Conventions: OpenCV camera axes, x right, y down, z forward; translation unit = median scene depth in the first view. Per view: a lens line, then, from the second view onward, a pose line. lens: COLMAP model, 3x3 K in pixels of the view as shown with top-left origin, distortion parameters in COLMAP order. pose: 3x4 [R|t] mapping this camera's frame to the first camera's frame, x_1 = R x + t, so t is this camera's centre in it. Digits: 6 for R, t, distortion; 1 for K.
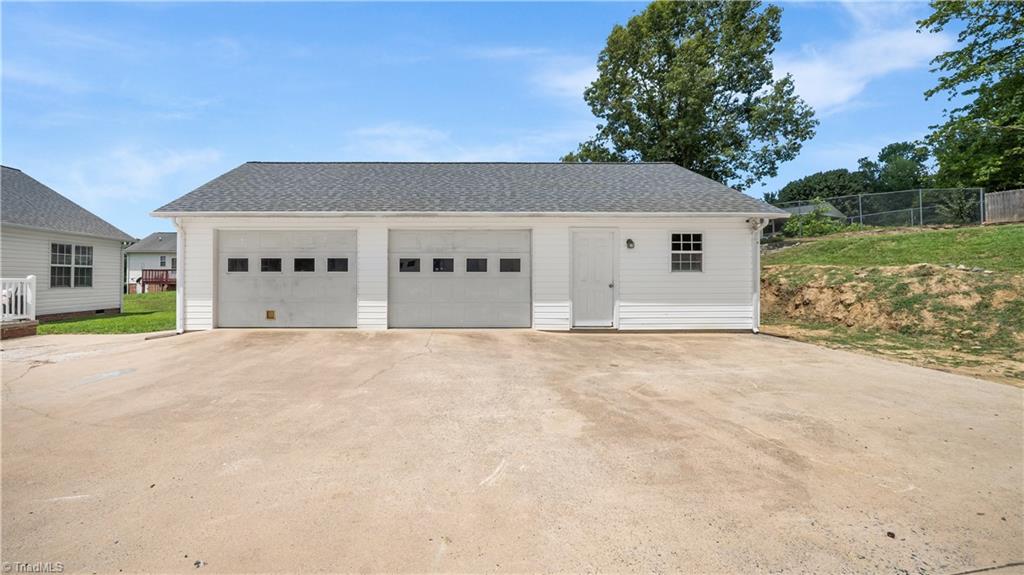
lens RADIAL K [[420.6, 0, 512.0], [0, 420.6, 287.5], [0, 0, 1]] dist [0.000147, -0.000129]
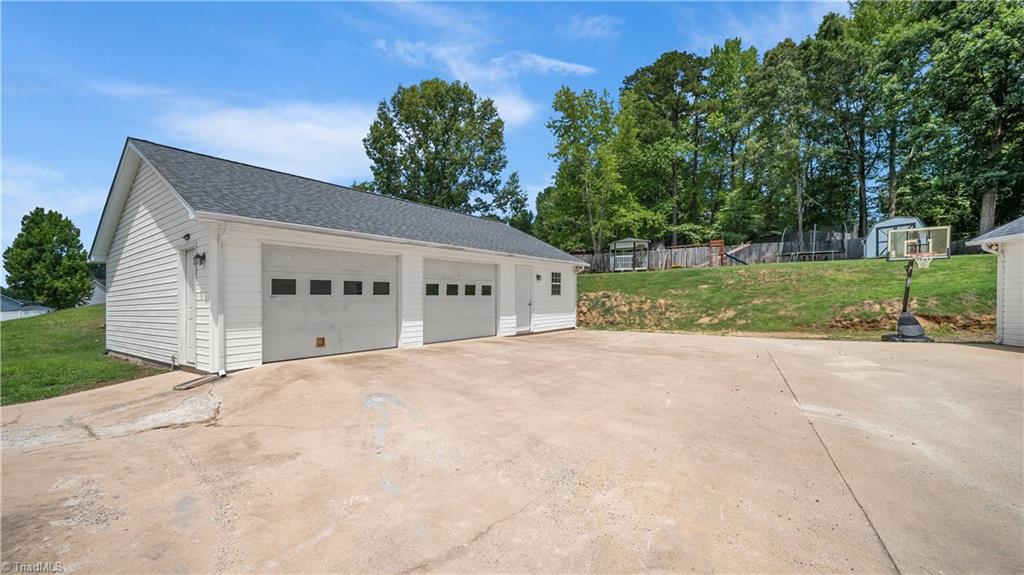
lens RADIAL K [[420.6, 0, 512.0], [0, 420.6, 287.5], [0, 0, 1]] dist [0.000147, -0.000129]
pose [[0.607426, 0.015678, 0.794221, -1.038465], [0.024298, 0.998971, -0.038304, -0.008092], [-0.794004, 0.042565, 0.606420, 0.113702]]
